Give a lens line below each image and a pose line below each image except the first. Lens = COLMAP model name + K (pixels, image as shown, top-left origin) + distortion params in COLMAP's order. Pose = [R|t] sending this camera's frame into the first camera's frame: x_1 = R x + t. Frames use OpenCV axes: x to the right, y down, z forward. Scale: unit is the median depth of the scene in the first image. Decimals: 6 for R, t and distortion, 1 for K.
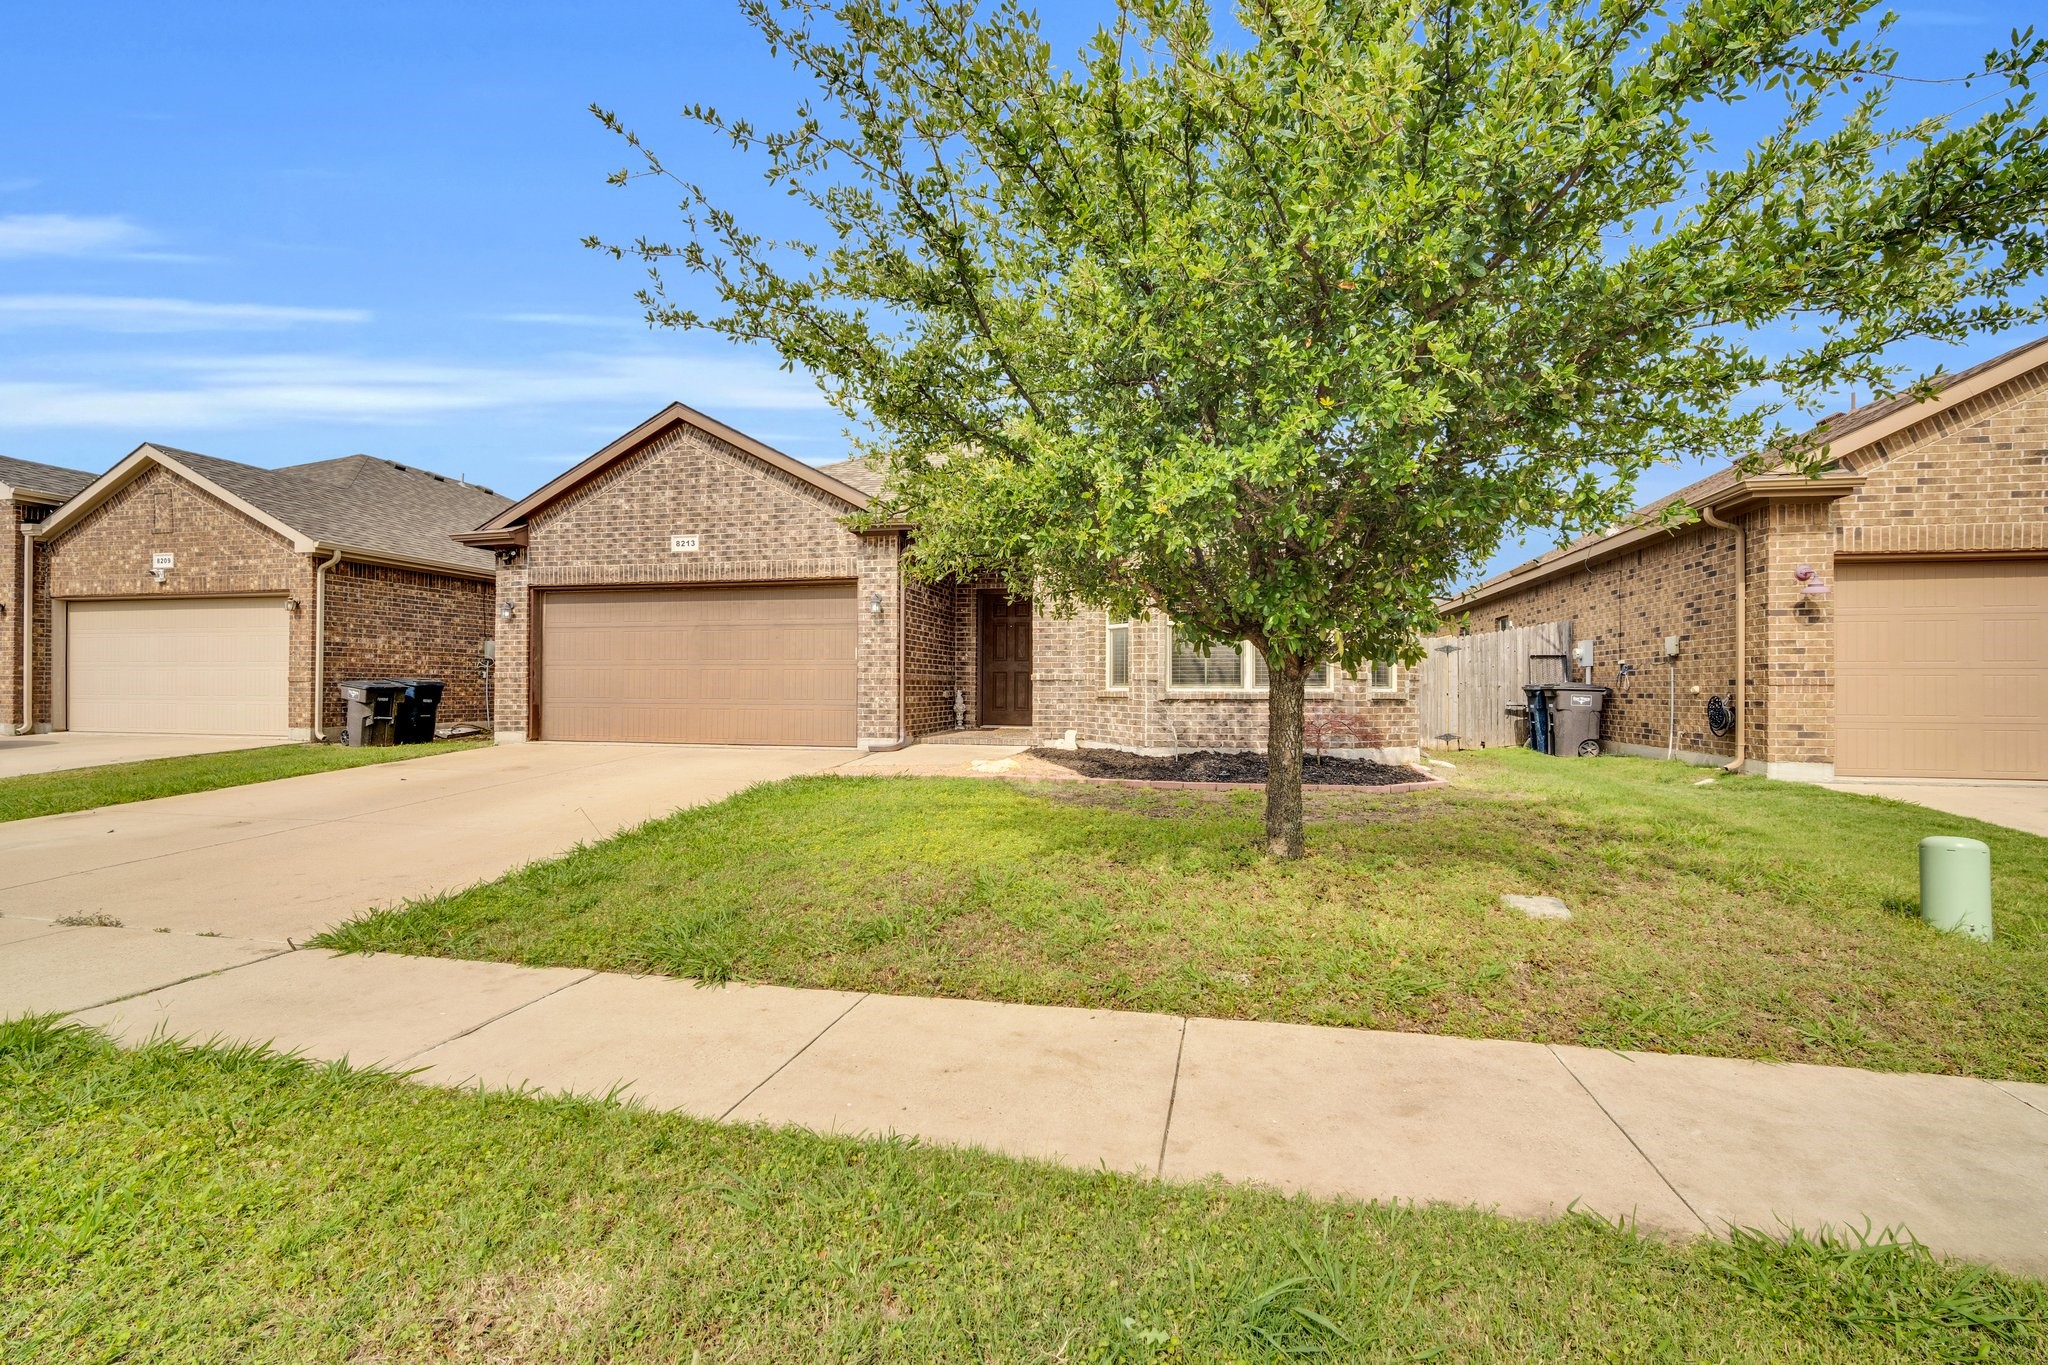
lens RADIAL K [[926.7, 0, 1022.0], [0, 926.7, 677.9], [0, 0, 1]] dist [-0.001647, 0.001144]
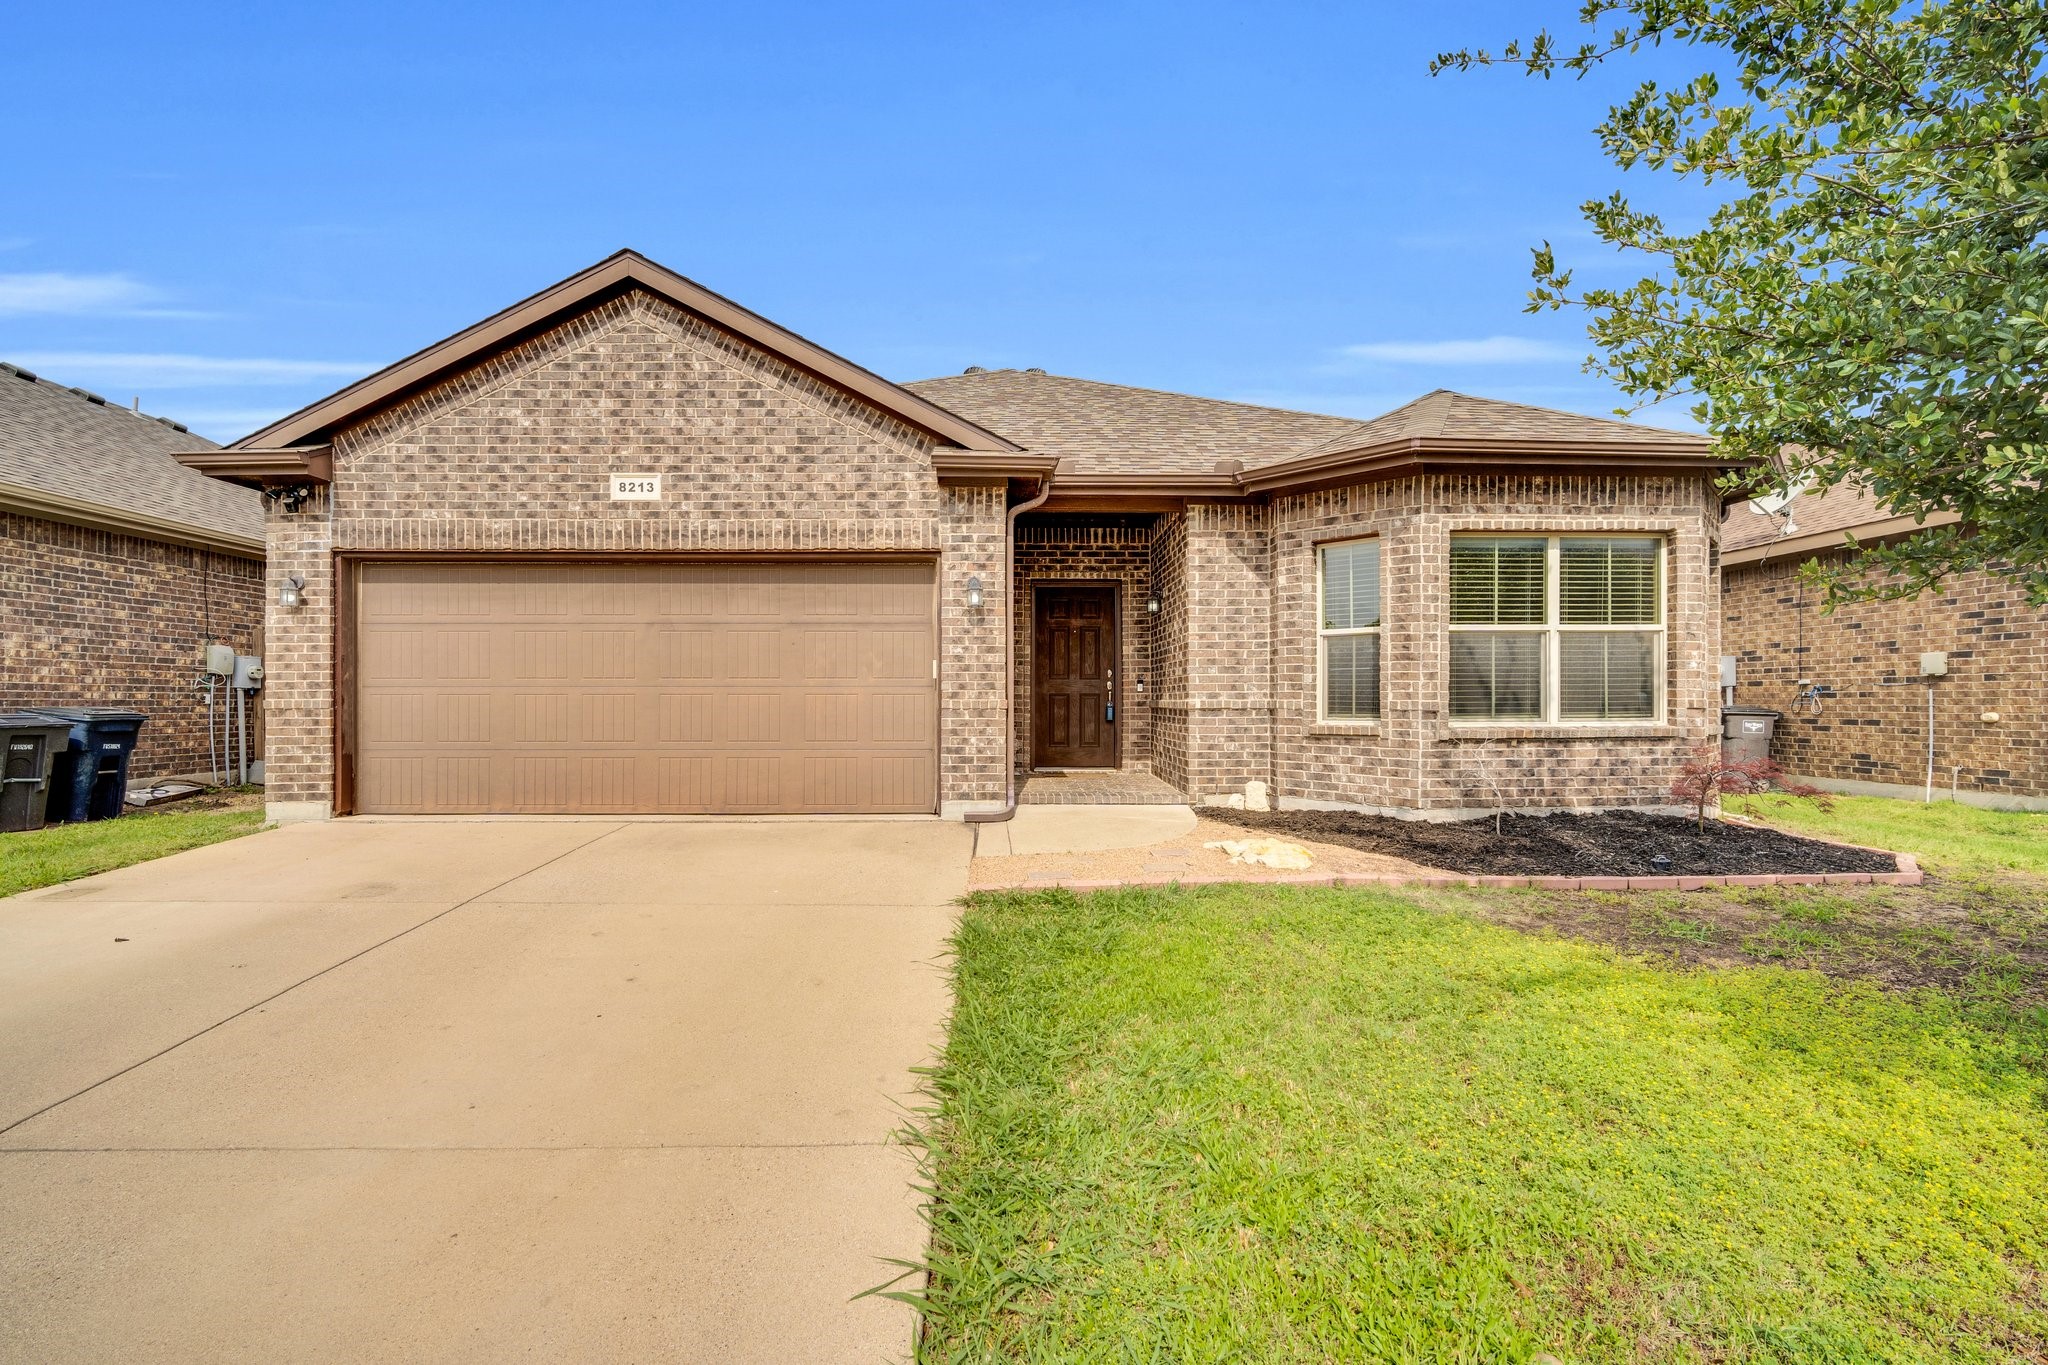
lens RADIAL K [[934.2, 0, 1014.7], [0, 934.2, 696.6], [0, 0, 1]] dist [-0.004165, 0.000287]
pose [[0.970488, -0.003862, 0.241117, -0.271286], [0.002038, 0.999967, 0.007812, -0.011839], [-0.241139, -0.007090, 0.970465, 0.344650]]
